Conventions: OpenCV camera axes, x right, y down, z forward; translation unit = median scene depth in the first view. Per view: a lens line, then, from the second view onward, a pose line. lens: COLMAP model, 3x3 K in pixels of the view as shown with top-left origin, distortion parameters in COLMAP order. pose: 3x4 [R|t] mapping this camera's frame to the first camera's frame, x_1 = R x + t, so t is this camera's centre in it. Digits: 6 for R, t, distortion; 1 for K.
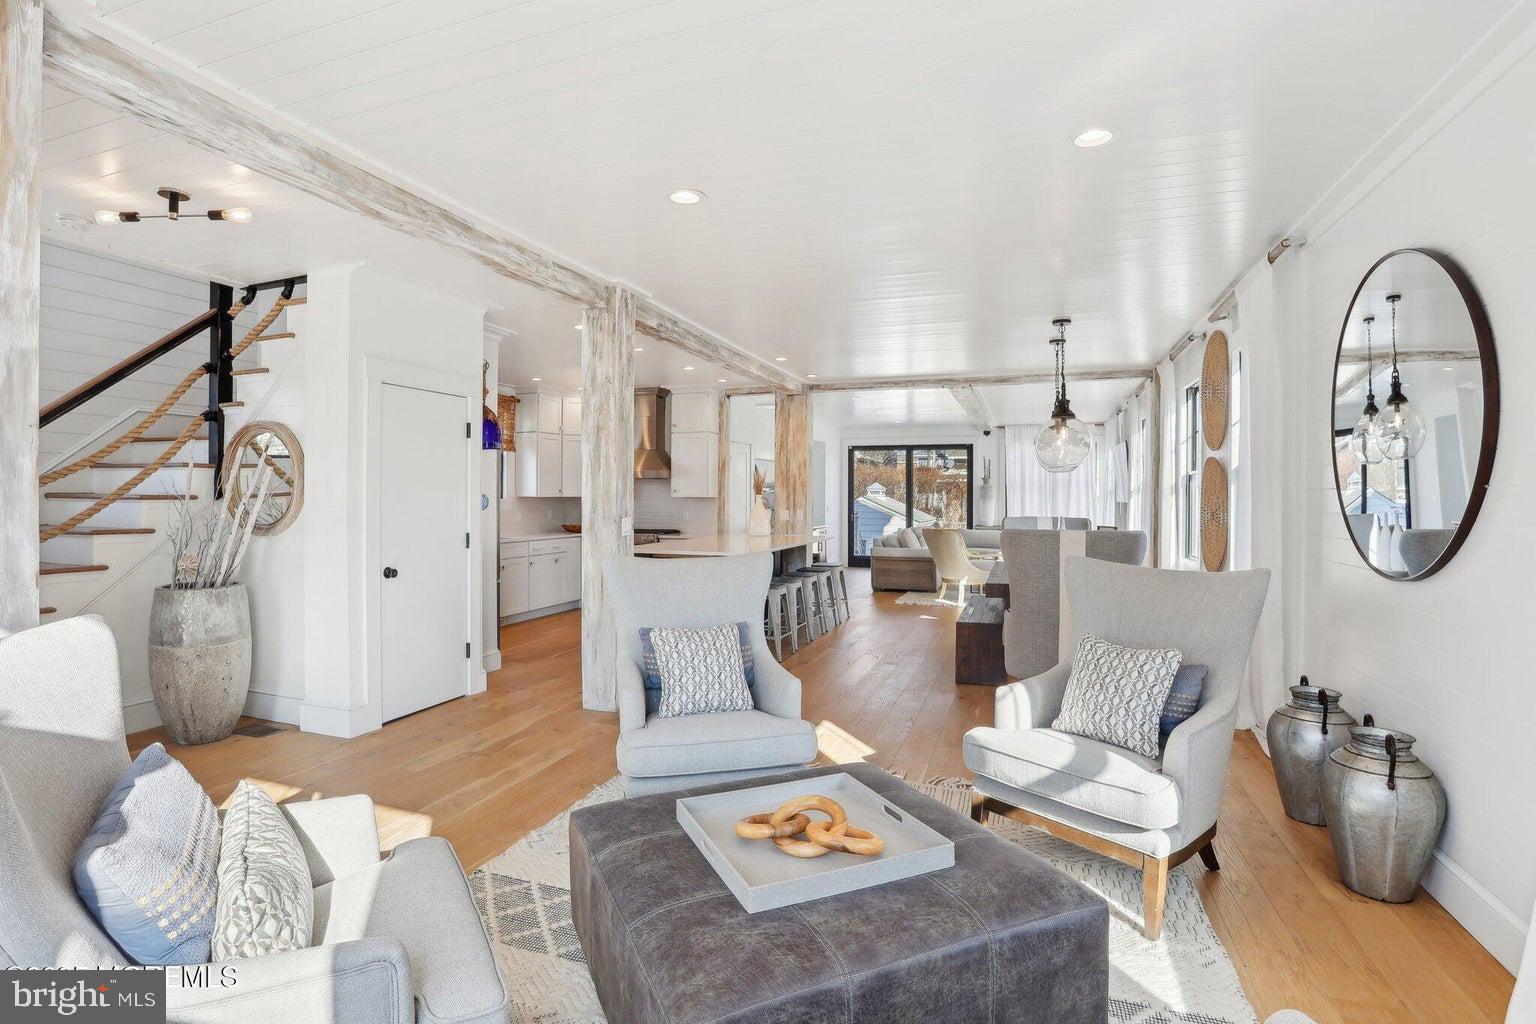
lens RADIAL K [[770.6, 0, 741.6], [0, 770.6, 485.7], [0, 0, 1]] dist [-0.069497, 0.035742]
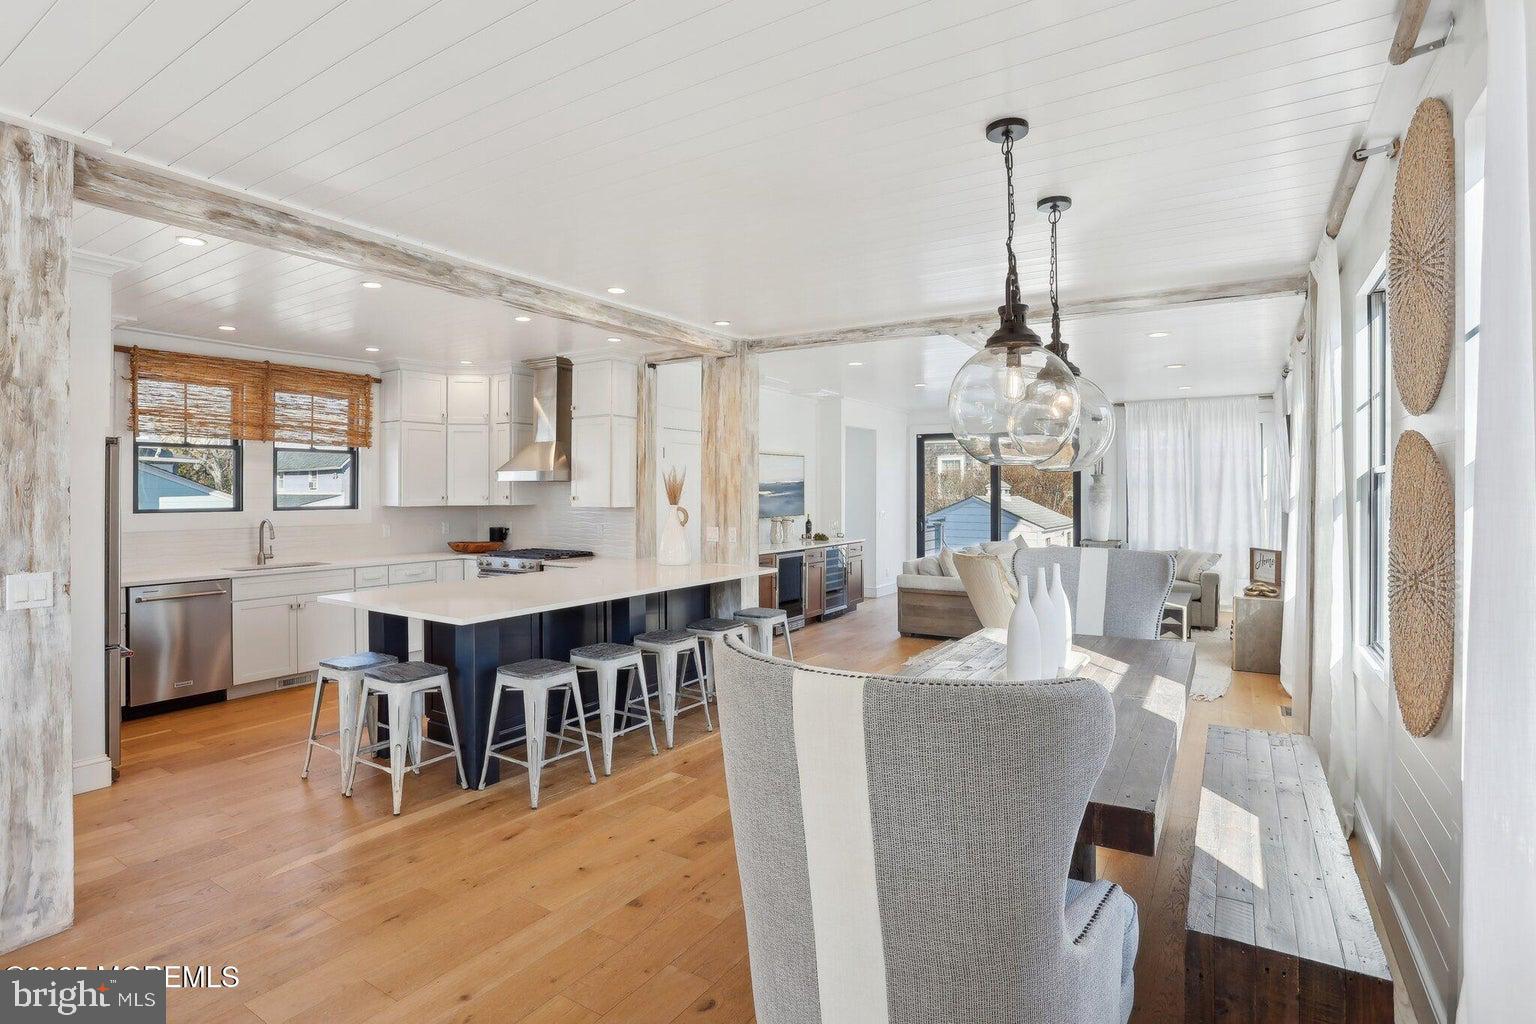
lens RADIAL K [[770.6, 0, 741.6], [0, 770.6, 485.7], [0, 0, 1]] dist [-0.069497, 0.035742]
pose [[0.975057, -0.003898, -0.221919, 0.226075], [0.005297, 0.999970, 0.005709, -0.008374], [0.221890, -0.006742, 0.975048, 0.332266]]
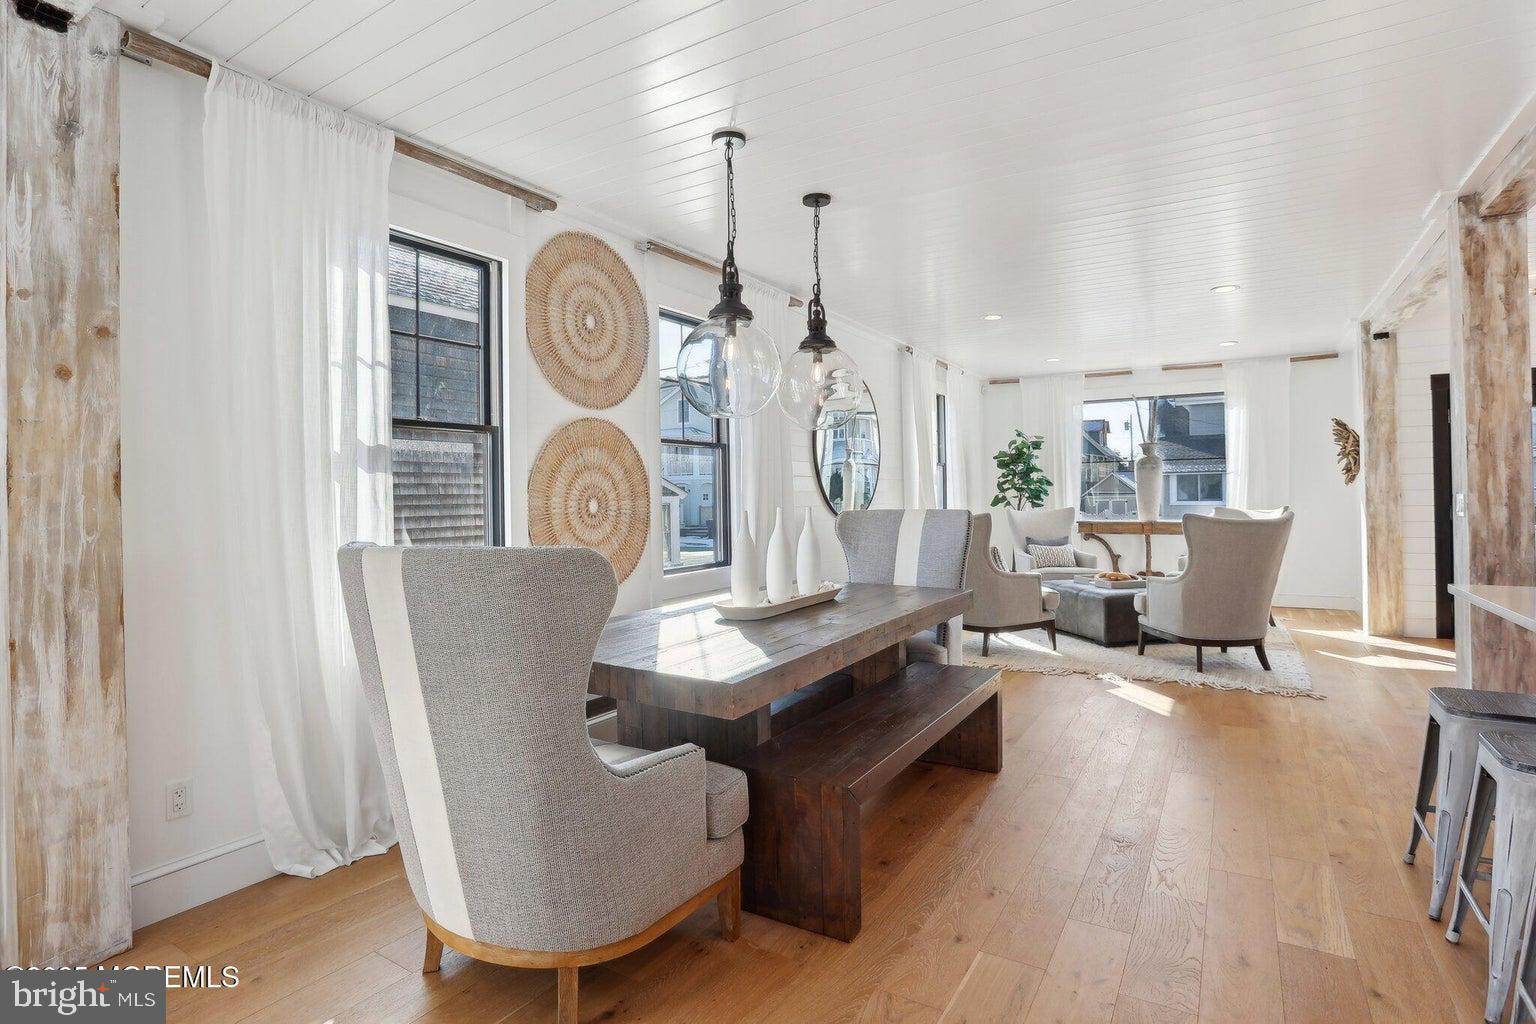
lens RADIAL K [[783.0, 0, 739.7], [0, 783.0, 490.7], [0, 0, 1]] dist [-0.073442, 0.026206]
pose [[-0.976980, 0.013327, 0.212916, 0.215004], [0.009691, 0.999789, -0.018111, 0.024991], [-0.213112, -0.015631, -0.976903, 1.011521]]
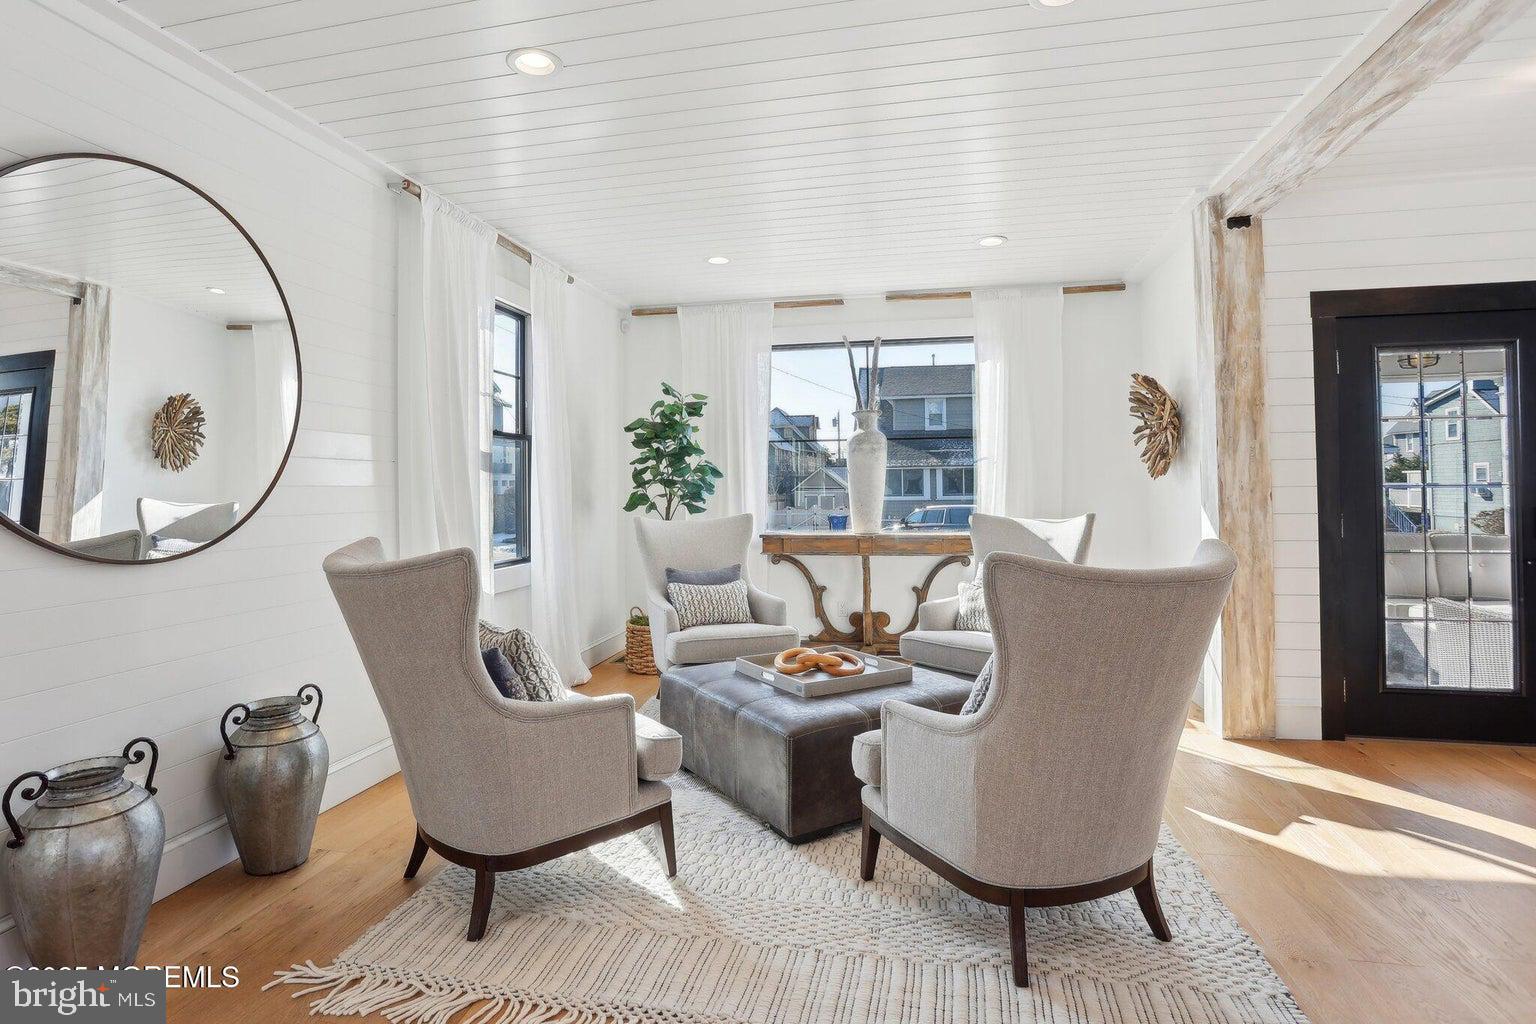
lens RADIAL K [[790.3, 0, 757.0], [0, 790.3, 469.4], [0, 0, 1]] dist [-0.042544, 0.000801]
pose [[-0.988119, 0.006738, -0.153545, 0.105201], [0.011870, 0.999400, -0.032530, 0.018973], [0.153233, -0.033966, -0.987606, 0.583144]]
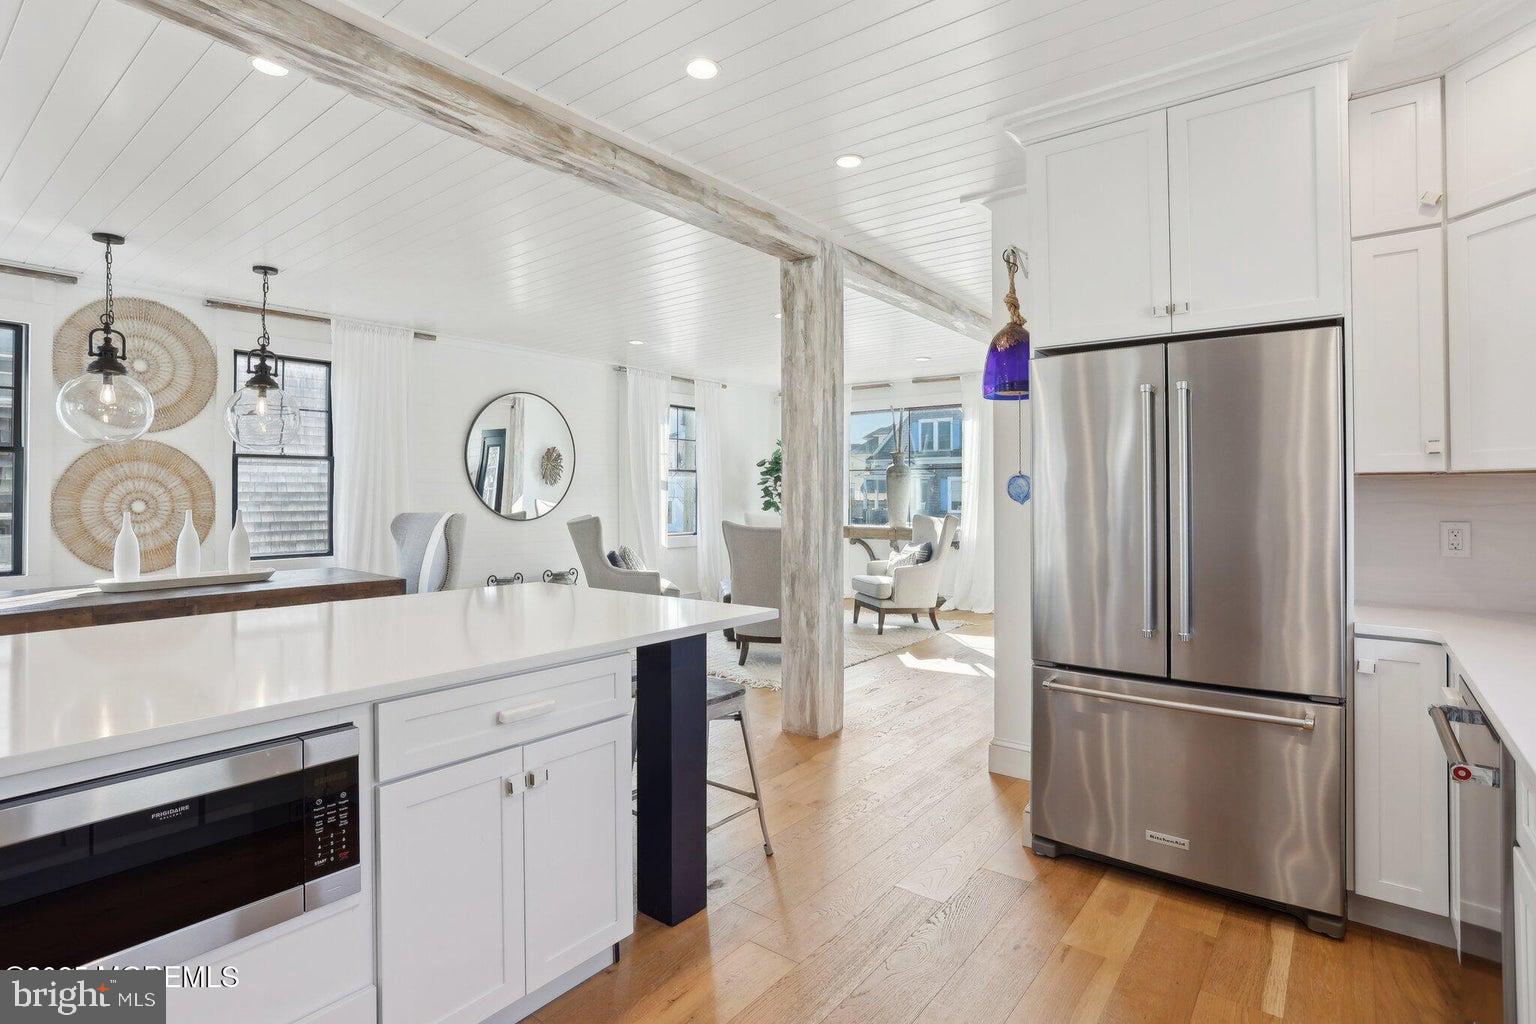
lens RADIAL K [[770.6, 0, 741.6], [0, 770.6, 485.7], [0, 0, 1]] dist [-0.069497, 0.035742]
pose [[-0.949325, 0.004205, 0.314267, -0.195833], [-0.003466, 0.999710, -0.023844, 0.021384], [-0.314276, -0.023725, -0.949035, 0.983149]]
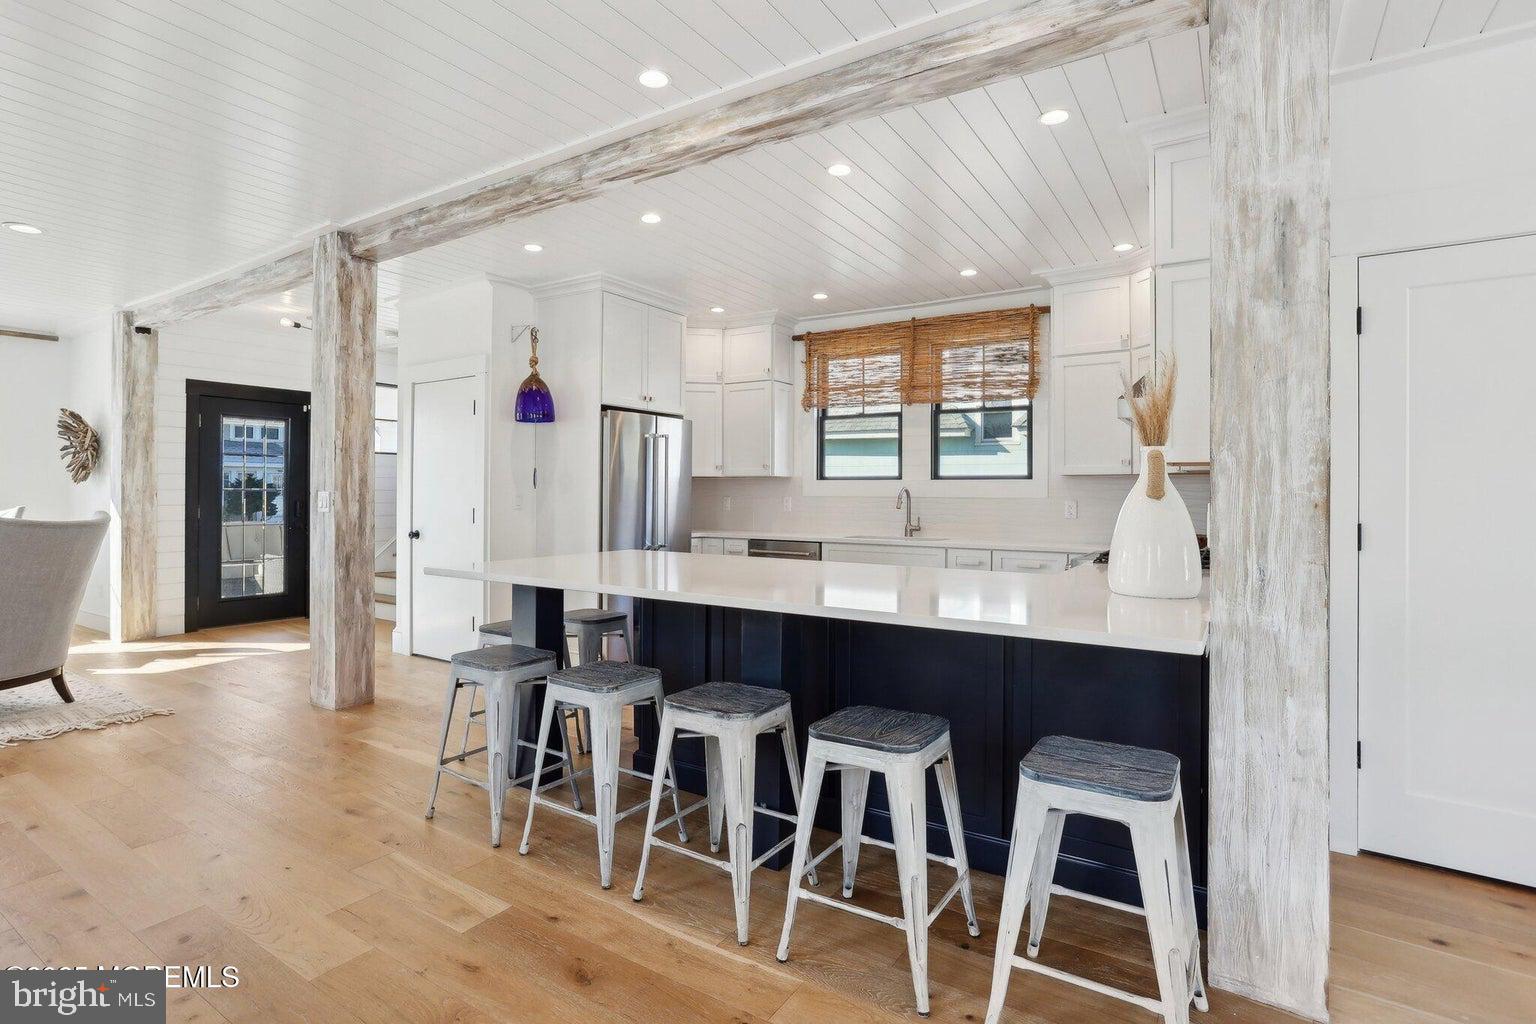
lens RADIAL K [[770.6, 0, 741.6], [0, 770.6, 485.7], [0, 0, 1]] dist [-0.069497, 0.035742]
pose [[-0.227616, -0.010847, -0.973690, 0.310366], [0.007710, 0.999887, -0.012942, 0.027411], [0.973720, -0.010452, -0.227507, 0.886594]]
